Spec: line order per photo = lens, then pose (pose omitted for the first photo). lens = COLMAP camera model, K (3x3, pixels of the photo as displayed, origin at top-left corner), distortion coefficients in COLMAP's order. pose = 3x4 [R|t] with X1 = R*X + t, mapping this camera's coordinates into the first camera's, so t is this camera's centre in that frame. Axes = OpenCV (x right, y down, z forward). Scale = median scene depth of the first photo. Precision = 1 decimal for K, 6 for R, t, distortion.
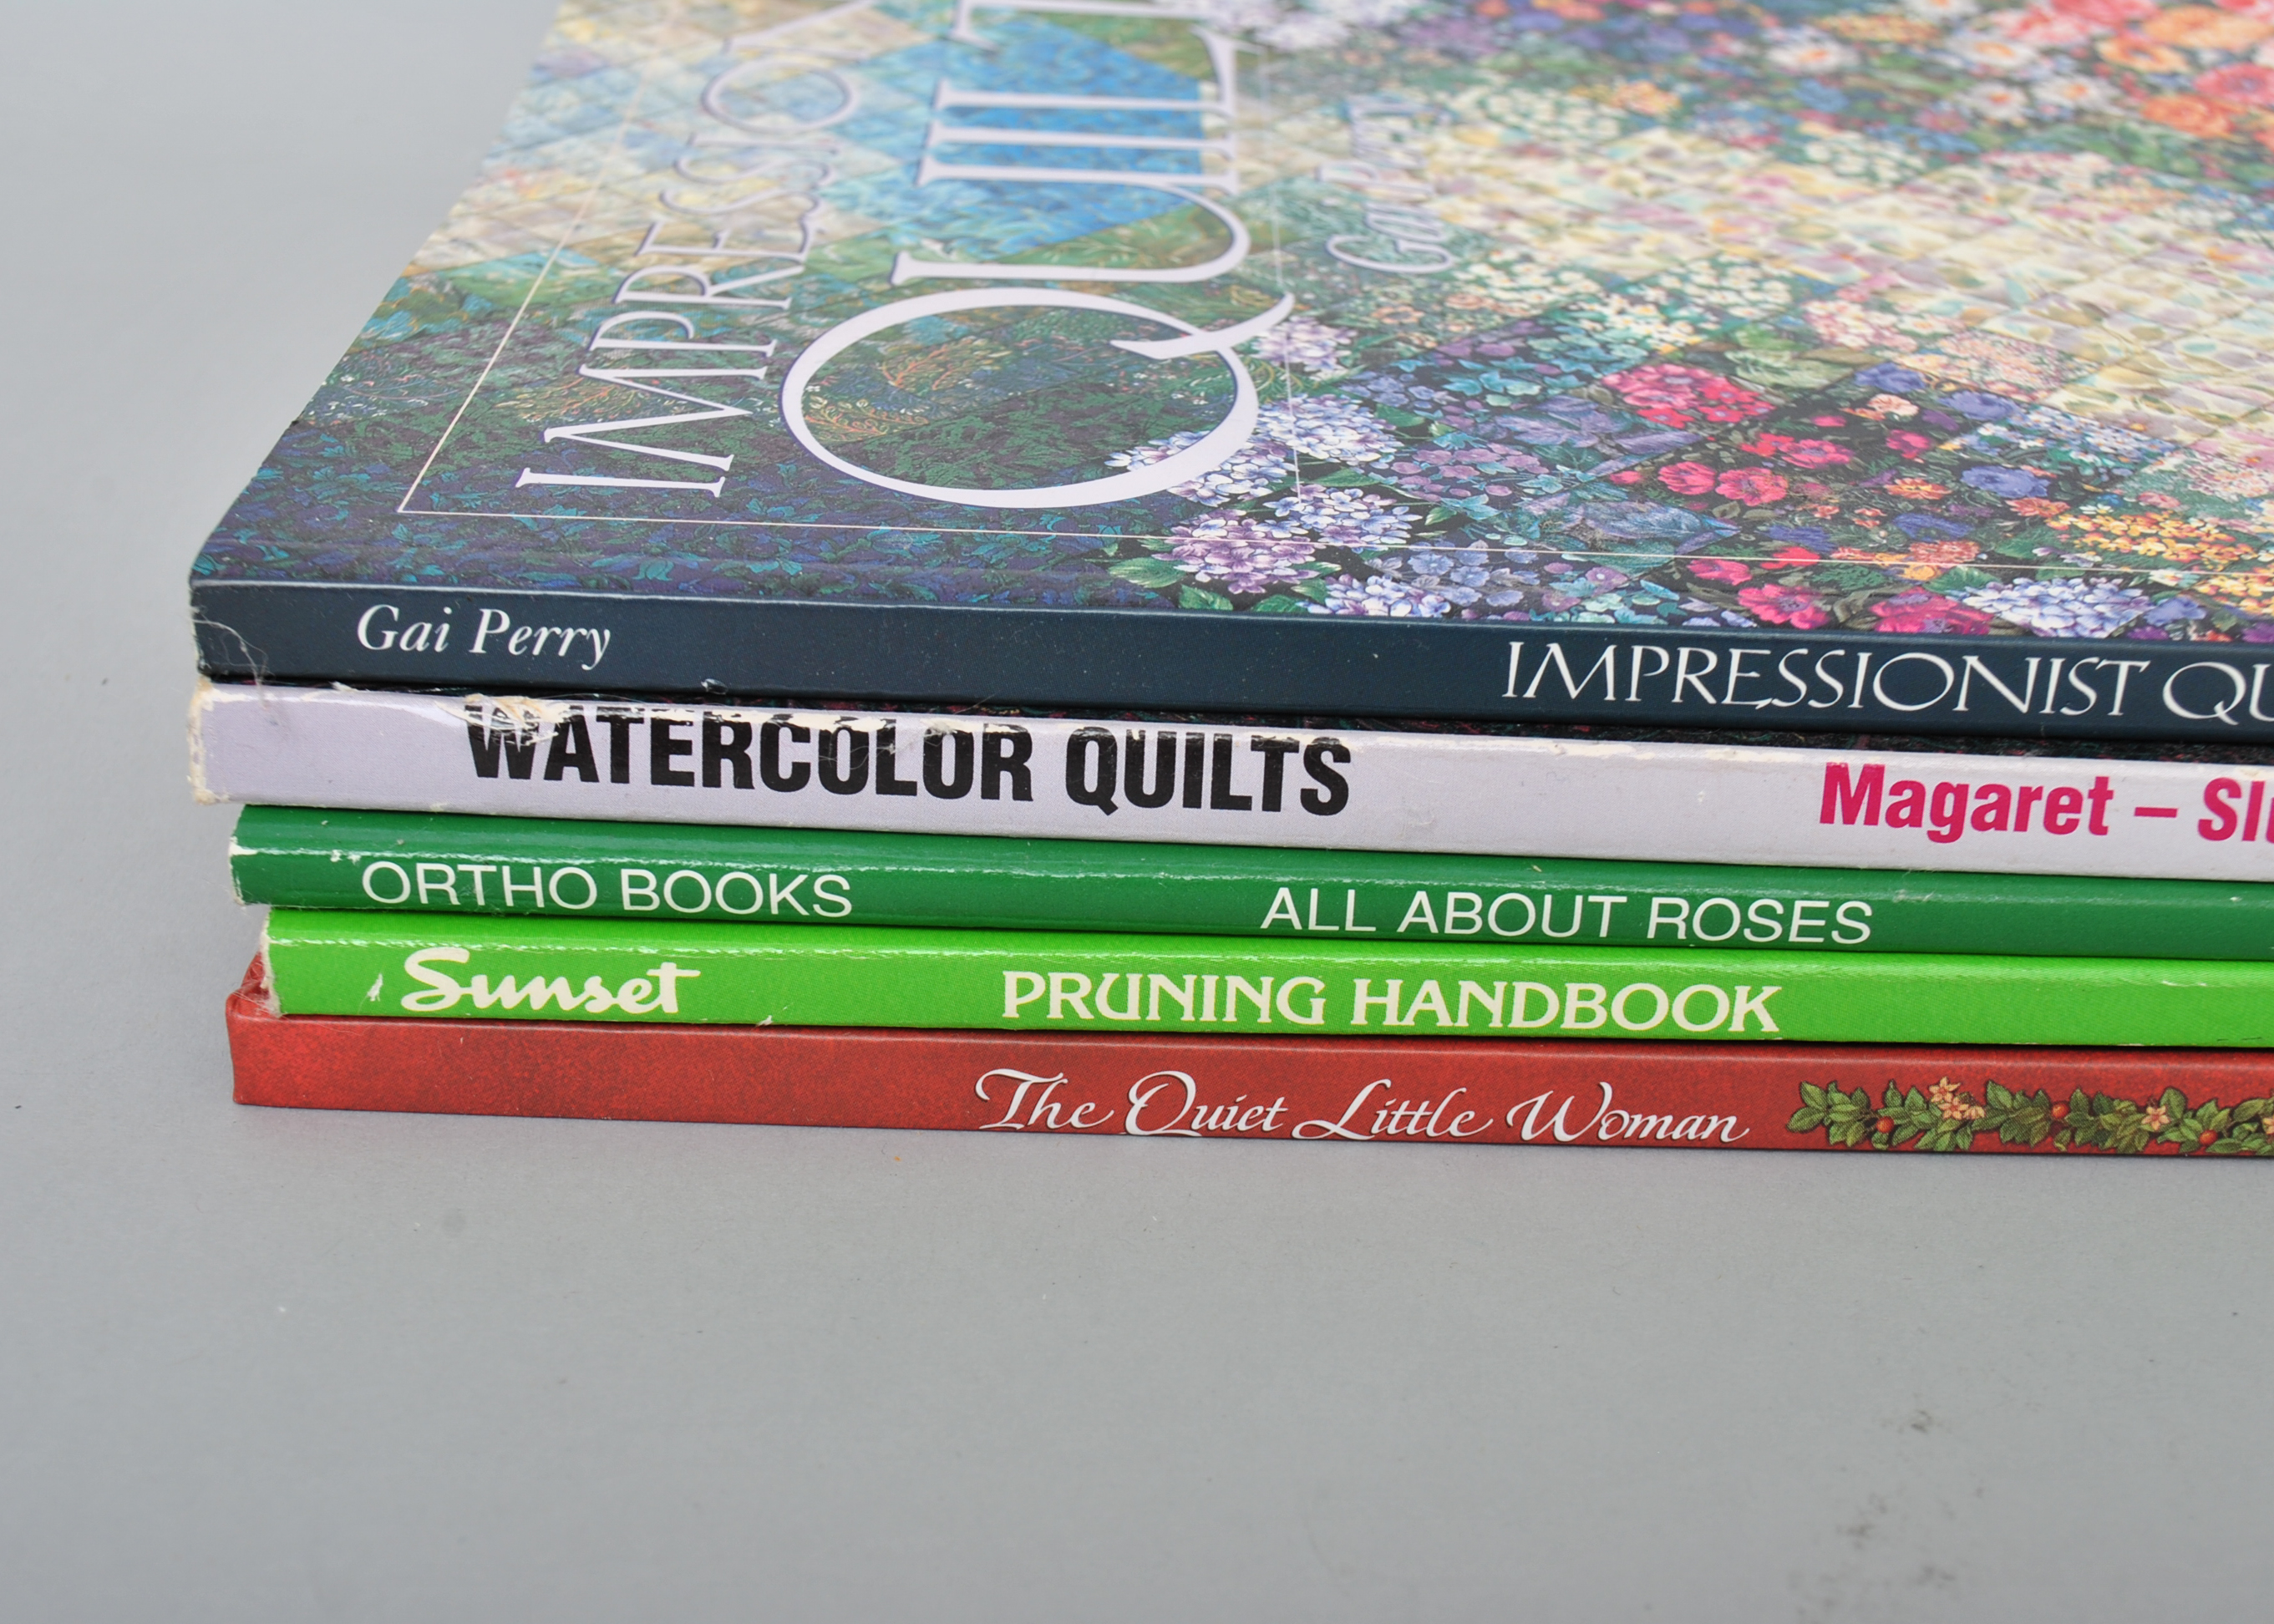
lens RADIAL K [[3076.7, 0, 1149.1], [0, 3076.7, 778.1], [0, 0, 1]] dist [-0.042955, 0.026008]
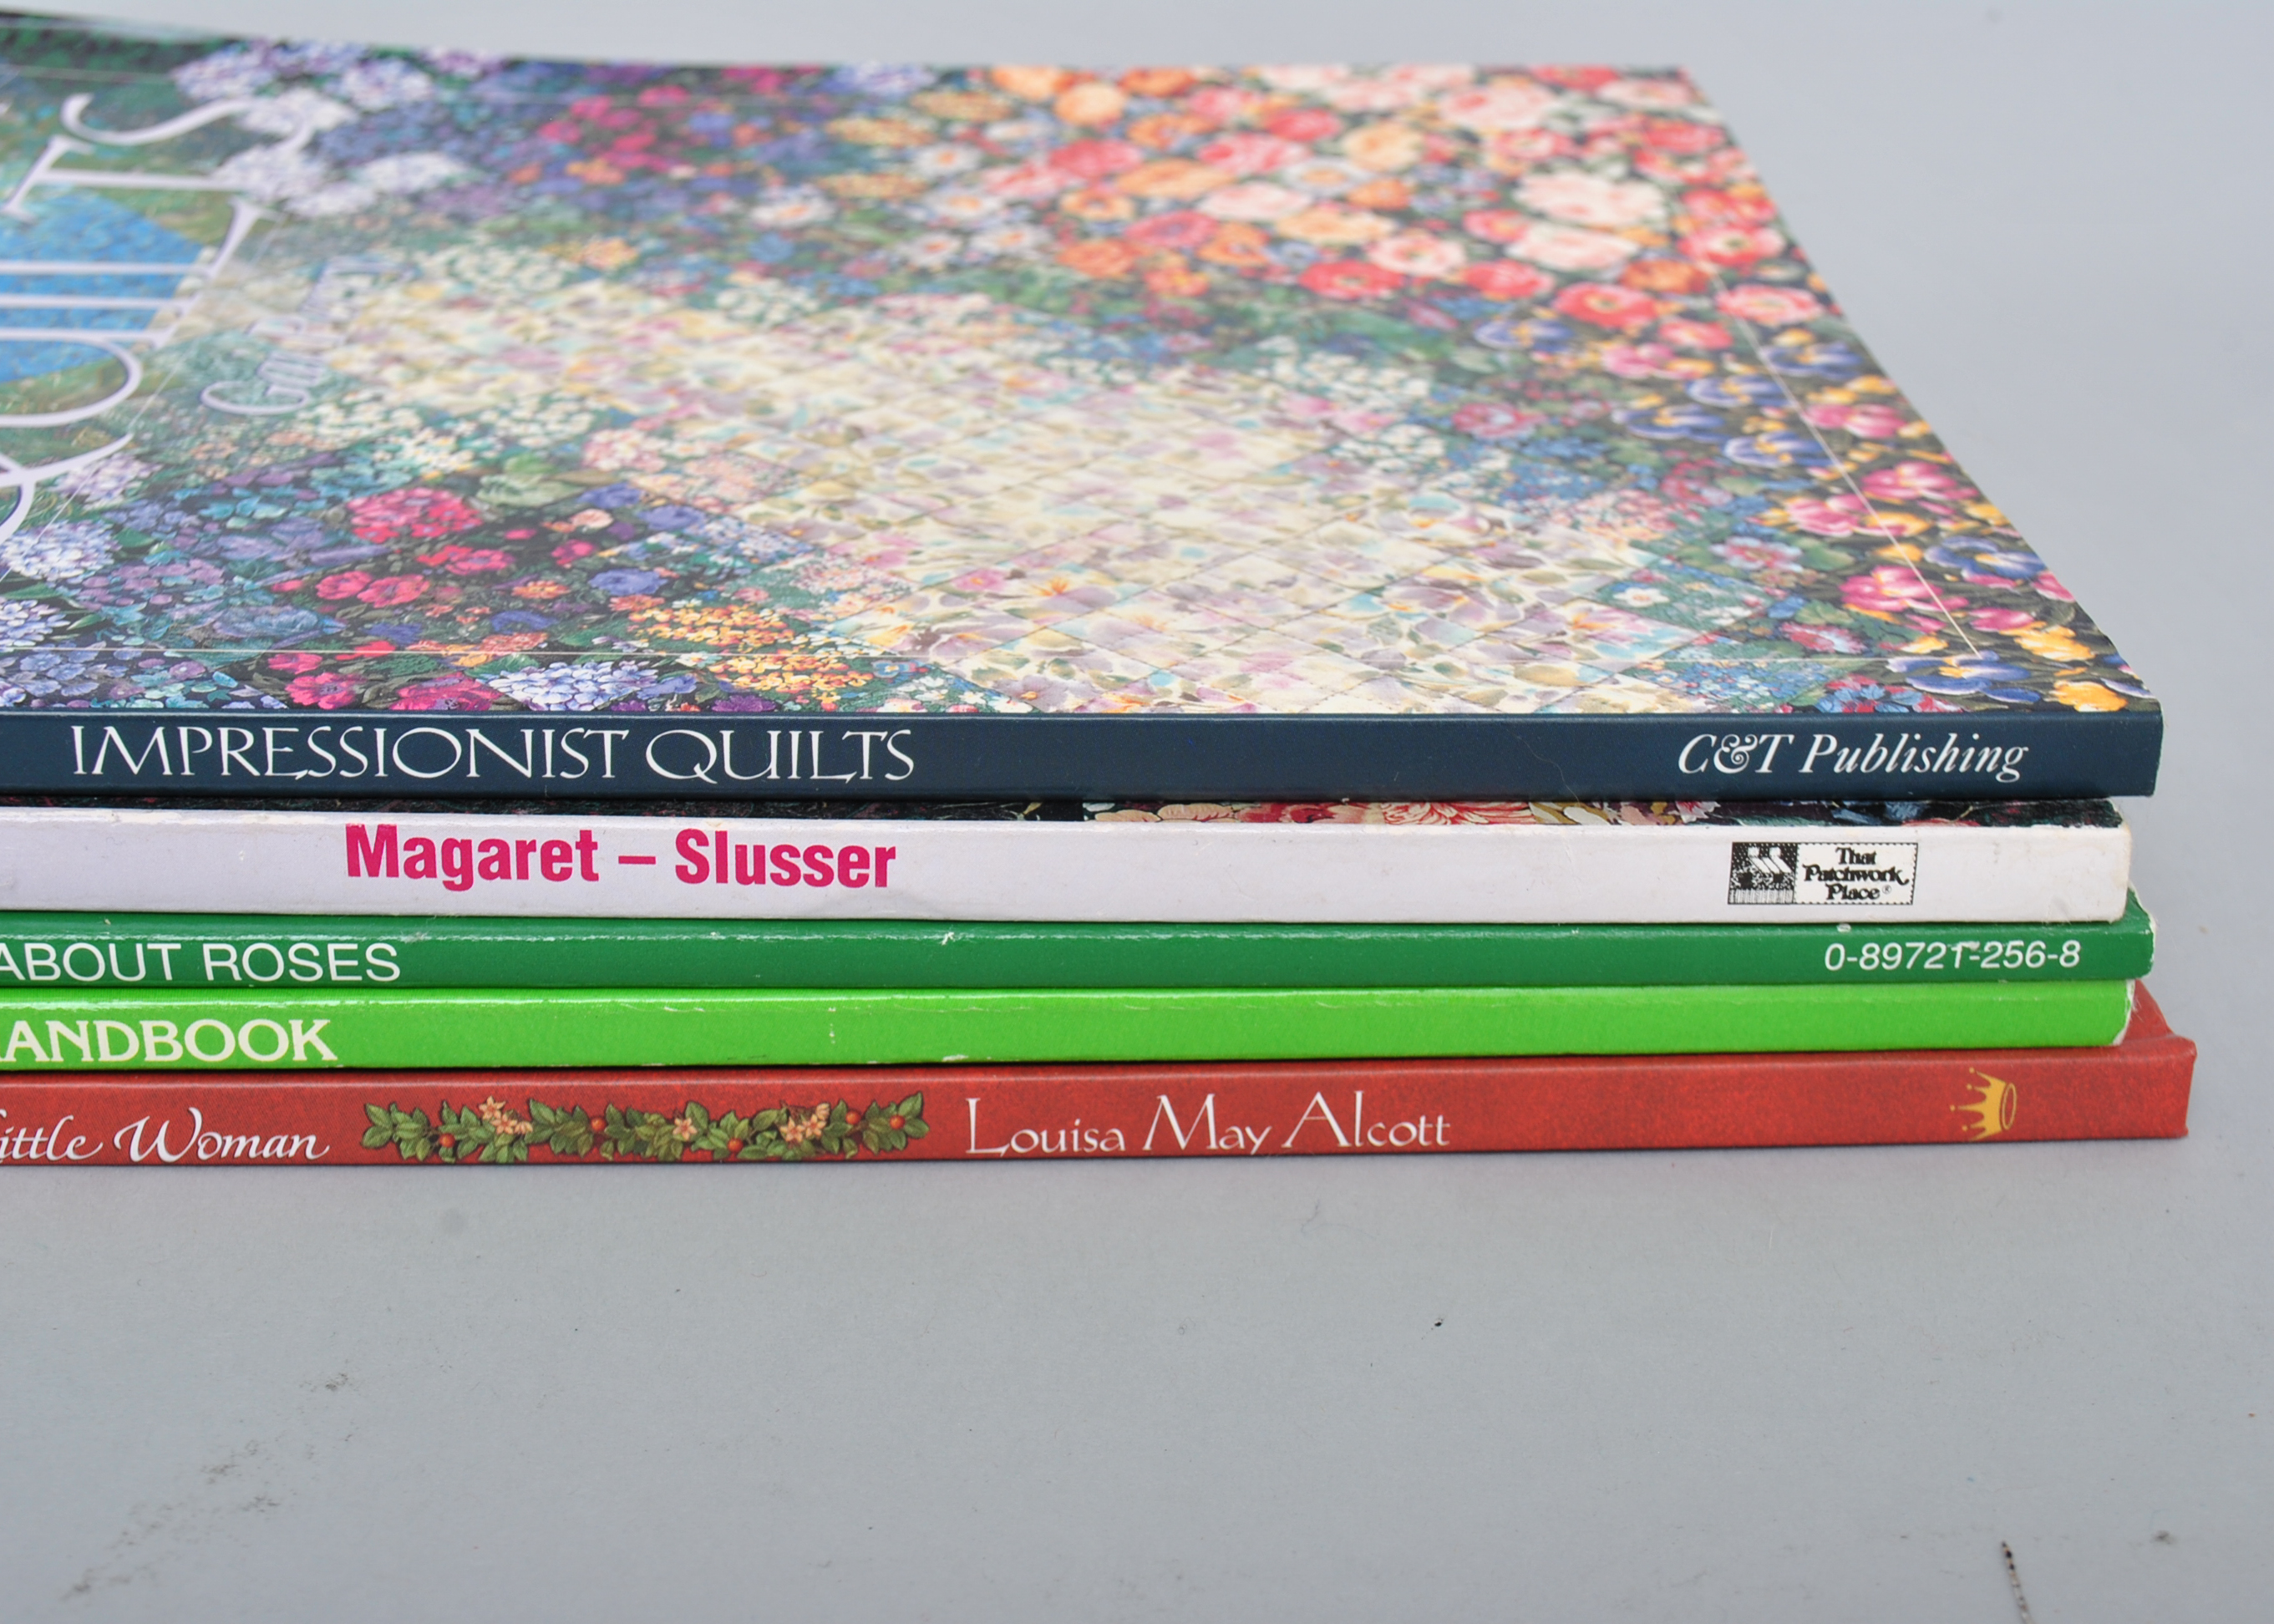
lens RADIAL K [[3076.7, 0, 1149.1], [0, 3076.7, 778.1], [0, 0, 1]] dist [-0.042955, 0.026008]
pose [[0.998930, -0.022790, 0.040232, 0.472664], [0.024709, 0.998548, -0.047858, 0.040314], [-0.039083, 0.048801, 0.998044, -0.167295]]
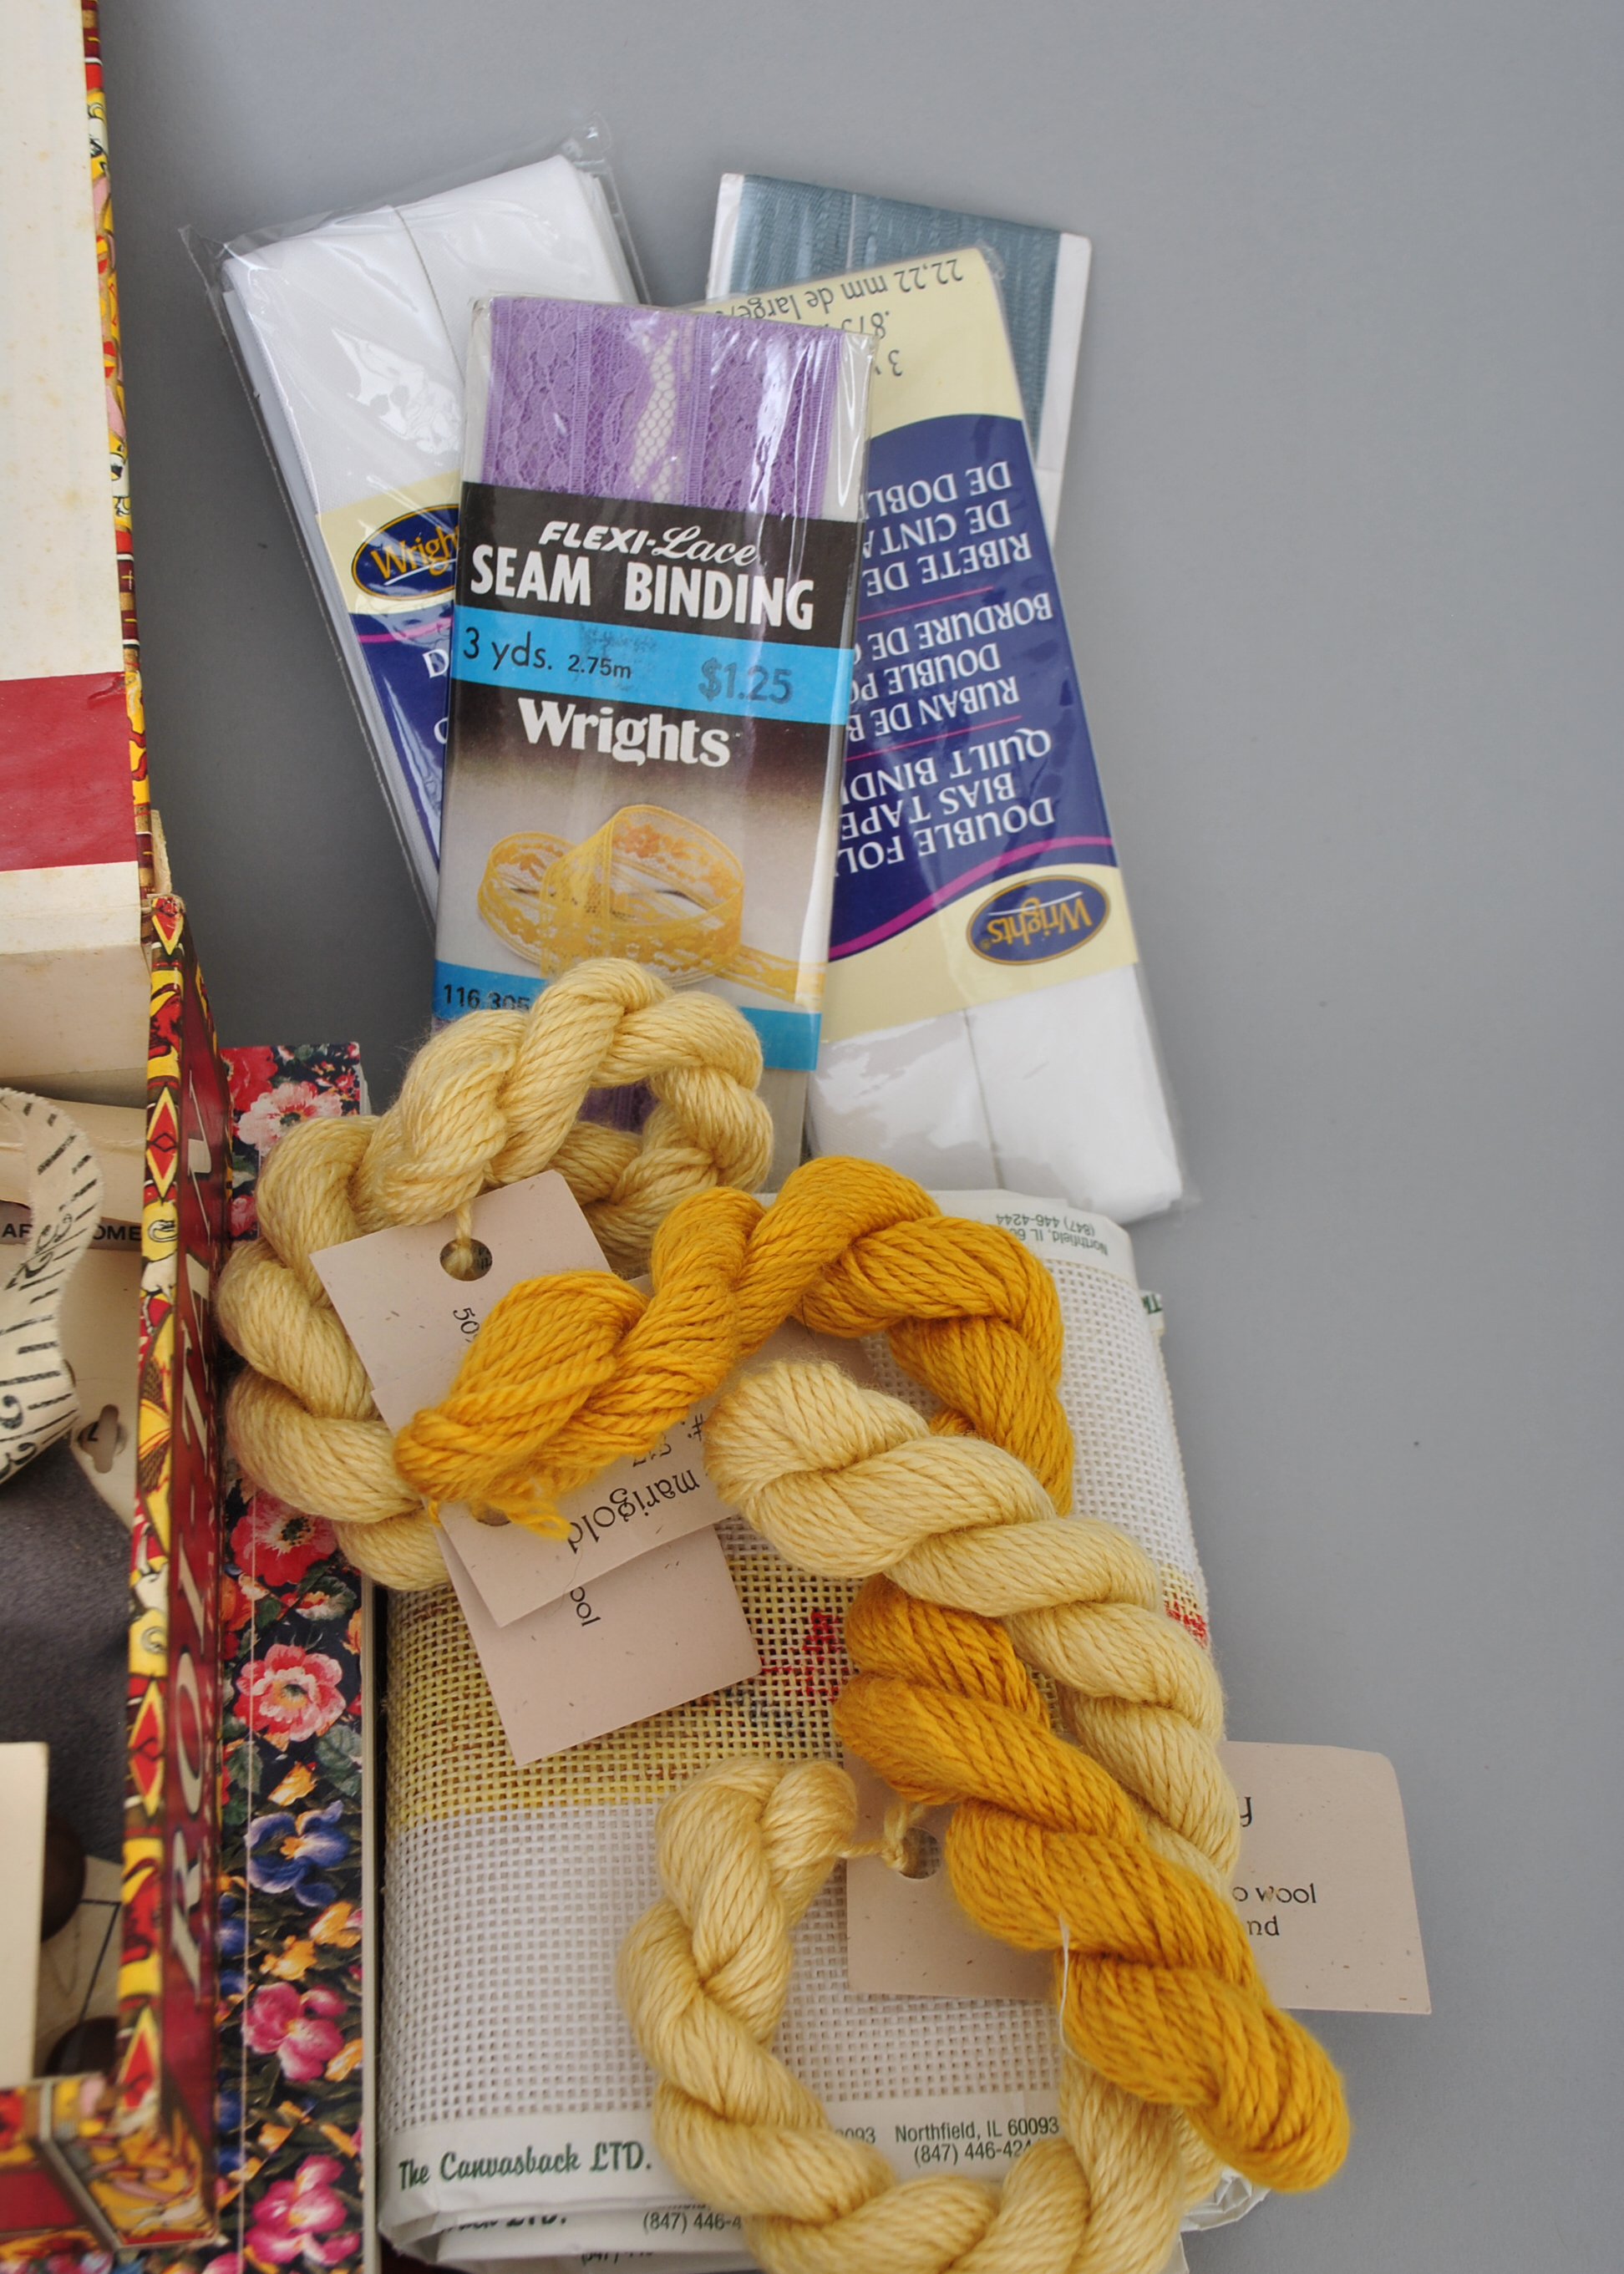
lens RADIAL K [[3076.7, 0, 812.0], [0, 3076.7, 1137.0], [0, 0, 1]] dist [-0.042955, 0.026008]
pose [[0.995563, -0.087130, 0.035530, 1.112470], [0.065870, 0.914977, 0.398093, -1.158354], [-0.067195, -0.393986, 0.916657, 0.111951]]
